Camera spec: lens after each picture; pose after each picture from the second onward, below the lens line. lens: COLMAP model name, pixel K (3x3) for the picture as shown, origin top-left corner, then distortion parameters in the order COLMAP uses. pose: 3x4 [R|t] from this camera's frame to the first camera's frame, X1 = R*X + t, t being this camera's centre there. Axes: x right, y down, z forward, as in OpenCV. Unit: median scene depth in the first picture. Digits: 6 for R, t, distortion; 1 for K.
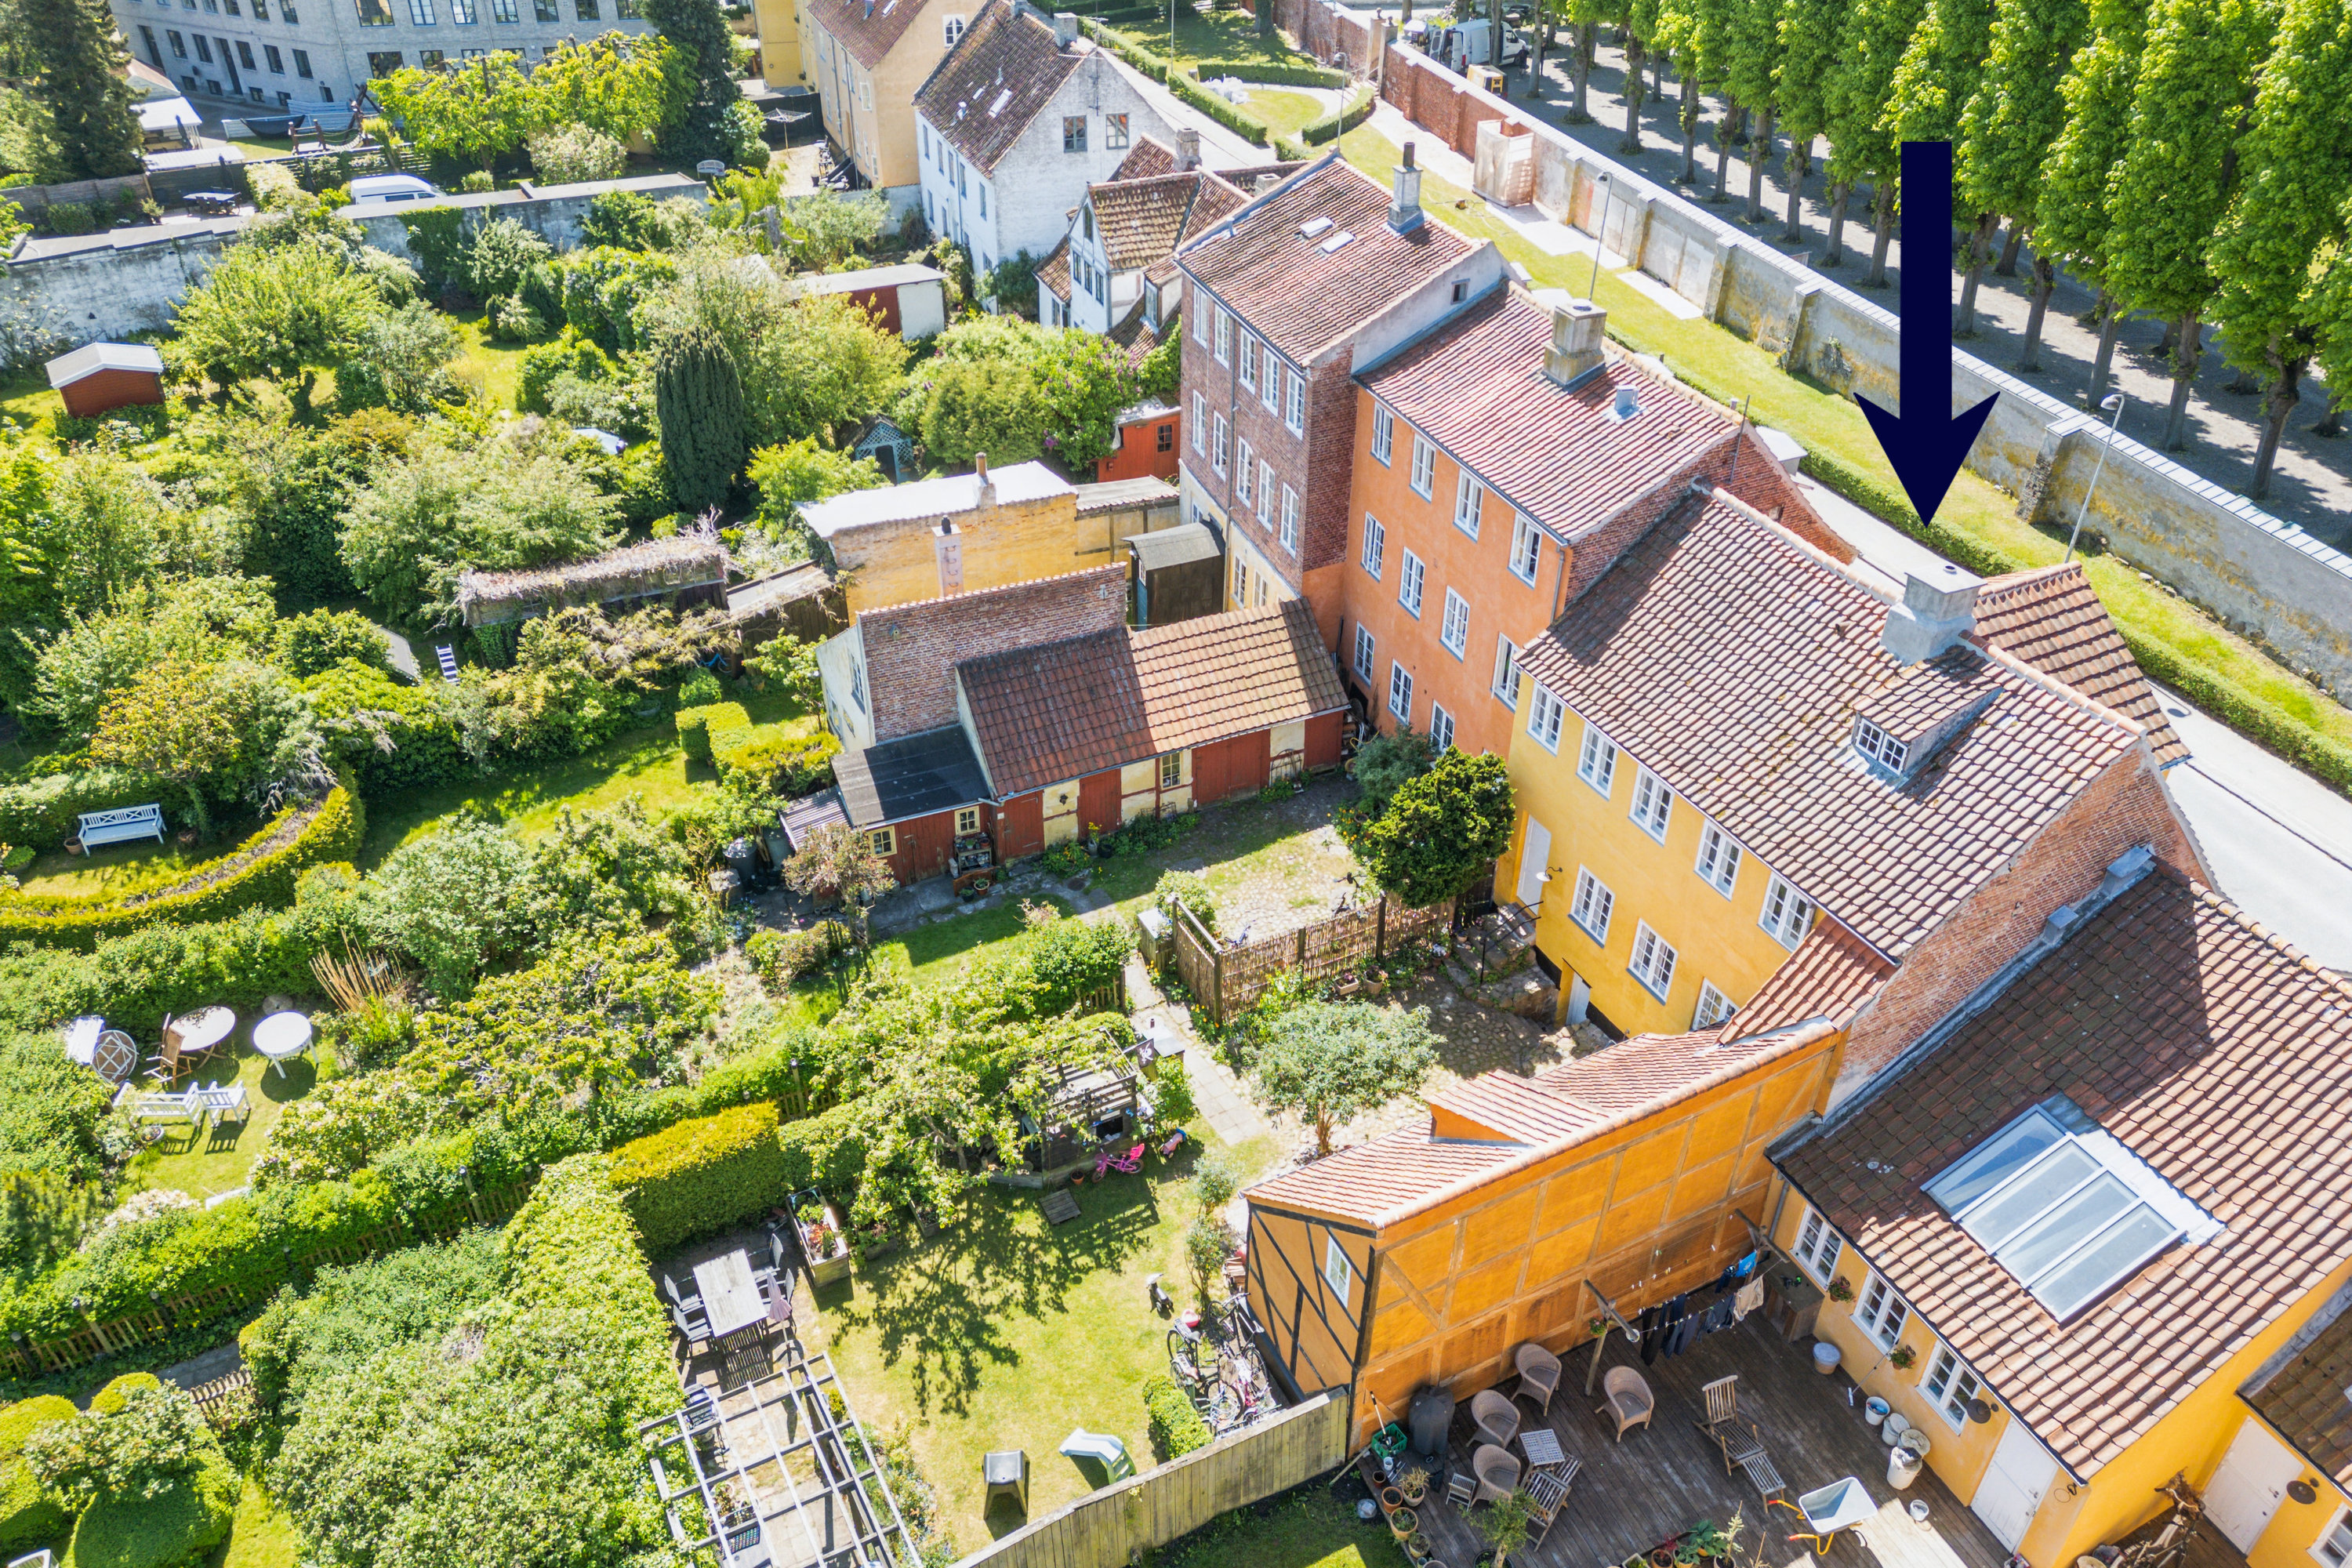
lens RADIAL K [[1632.7, 0, 1176.0], [0, 1632.7, 784.0], [0, 0, 1]] dist [0.072214, -0.000335]
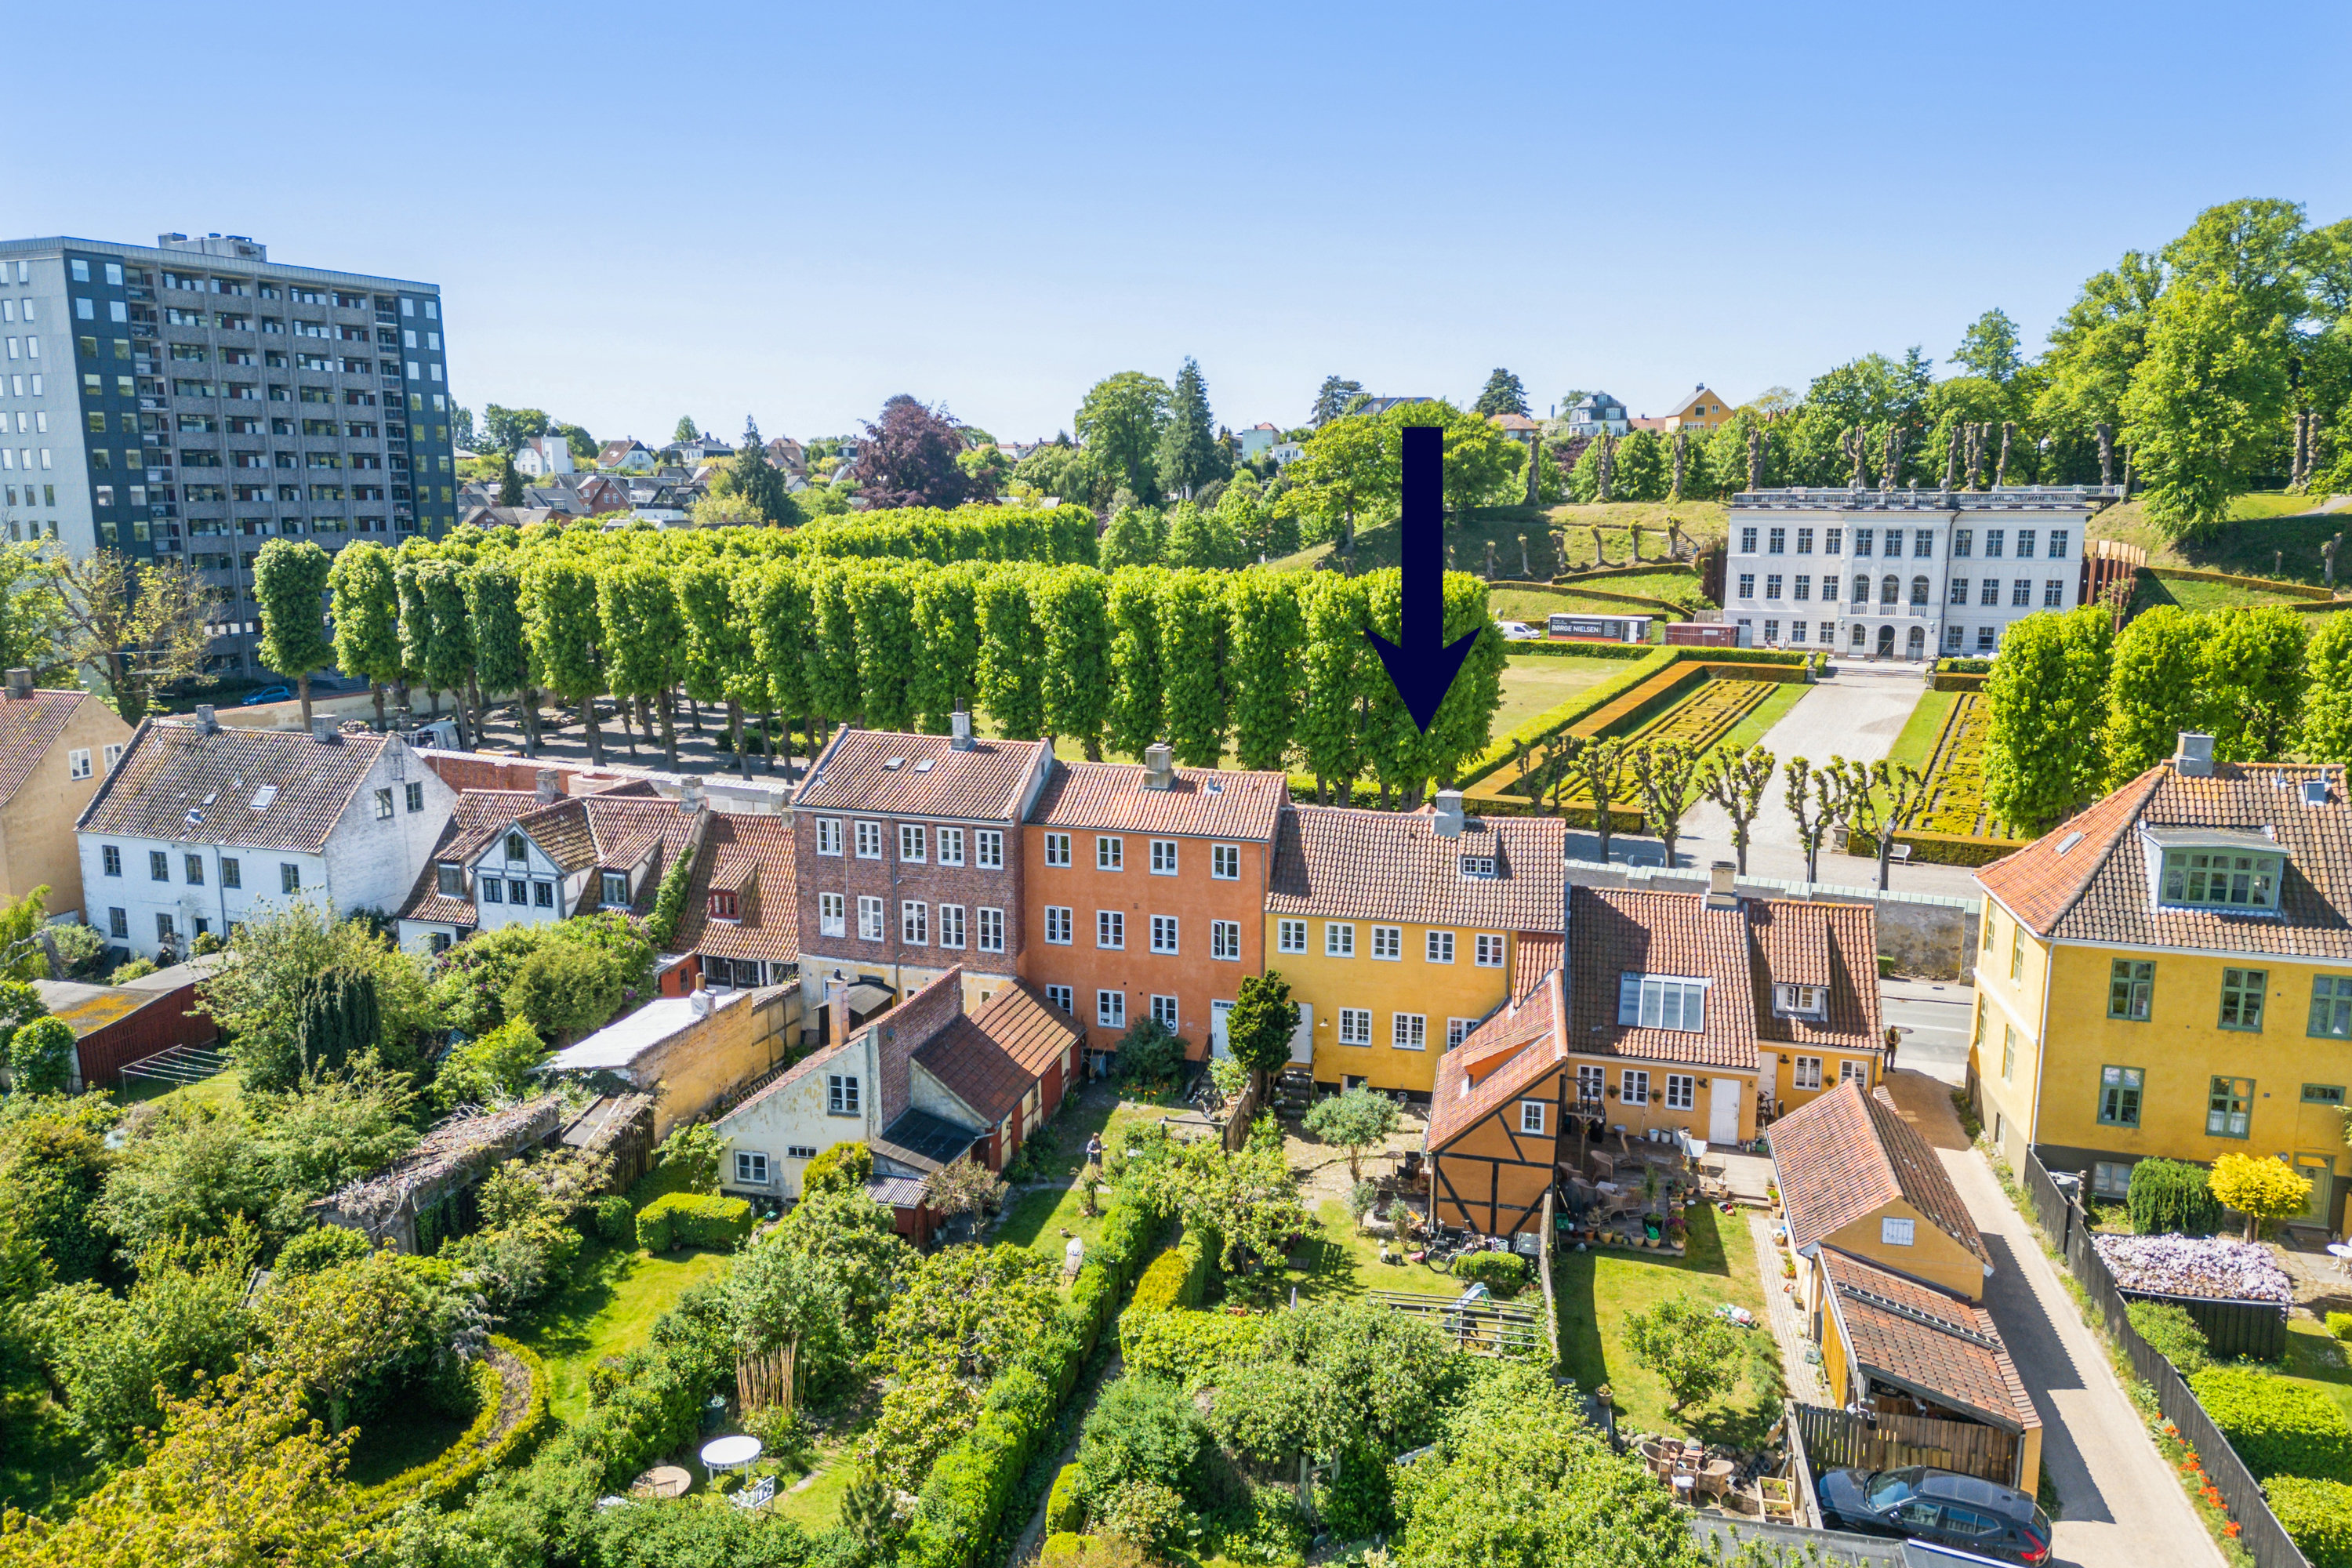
lens RADIAL K [[1632.7, 0, 1176.0], [0, 1632.7, 784.0], [0, 0, 1]] dist [0.072214, -0.000335]
pose [[0.653040, -0.156157, 0.741049, -0.836849], [0.437120, 0.876782, -0.200447, 0.083905], [-0.618437, 0.454828, 0.640833, -0.087808]]
